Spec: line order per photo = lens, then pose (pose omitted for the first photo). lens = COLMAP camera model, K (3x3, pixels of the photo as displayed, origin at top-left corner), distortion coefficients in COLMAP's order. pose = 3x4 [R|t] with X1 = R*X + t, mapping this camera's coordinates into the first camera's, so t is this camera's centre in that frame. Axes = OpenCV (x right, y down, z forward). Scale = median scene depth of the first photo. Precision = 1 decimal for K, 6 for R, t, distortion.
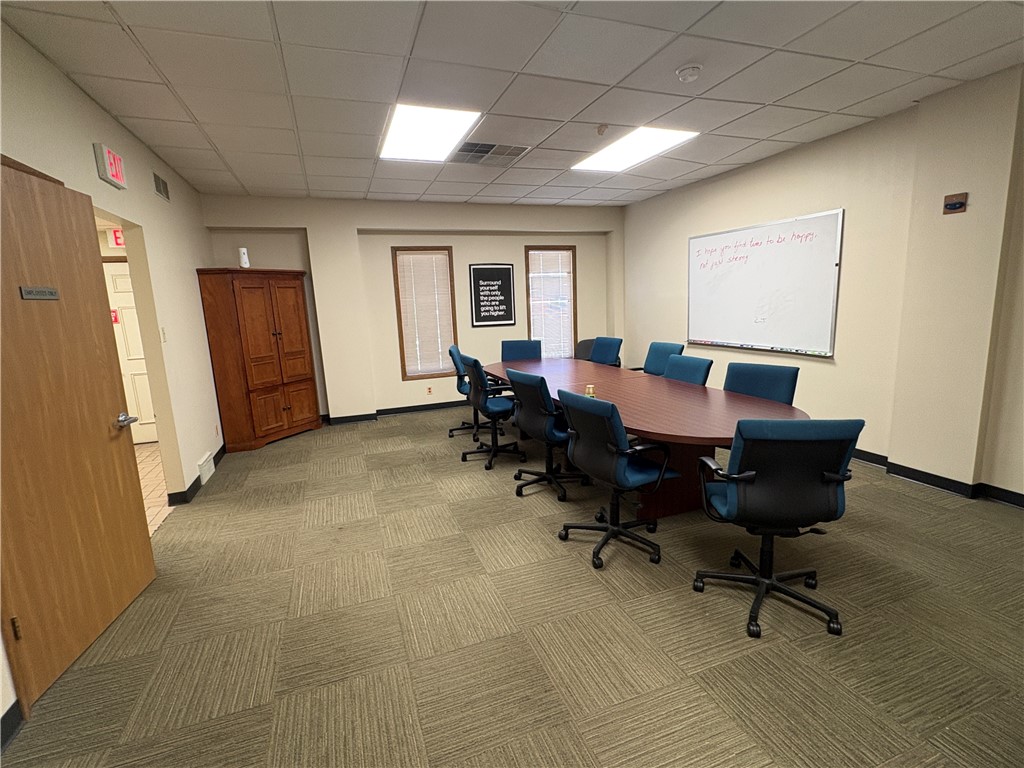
lens RADIAL K [[477.9, 0, 512.0], [0, 477.9, 384.0], [0, 0, 1]] dist [0.000436, -0.000286]
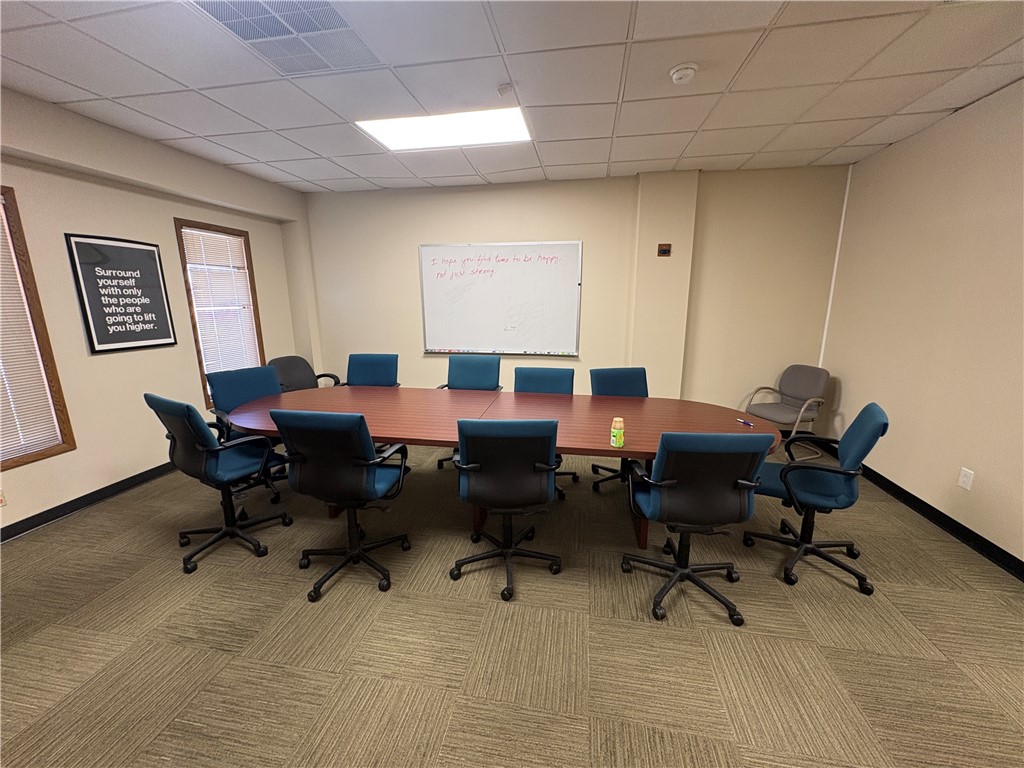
lens RADIAL K [[406.2, 0, 509.6], [0, 406.2, 383.3], [0, 0, 1]] dist [-0.001279, -0.000192]
pose [[0.510734, -0.141687, 0.847983, -0.233781], [0.132241, 0.987536, 0.085356, -0.063824], [-0.849507, 0.068544, 0.523105, 0.369810]]
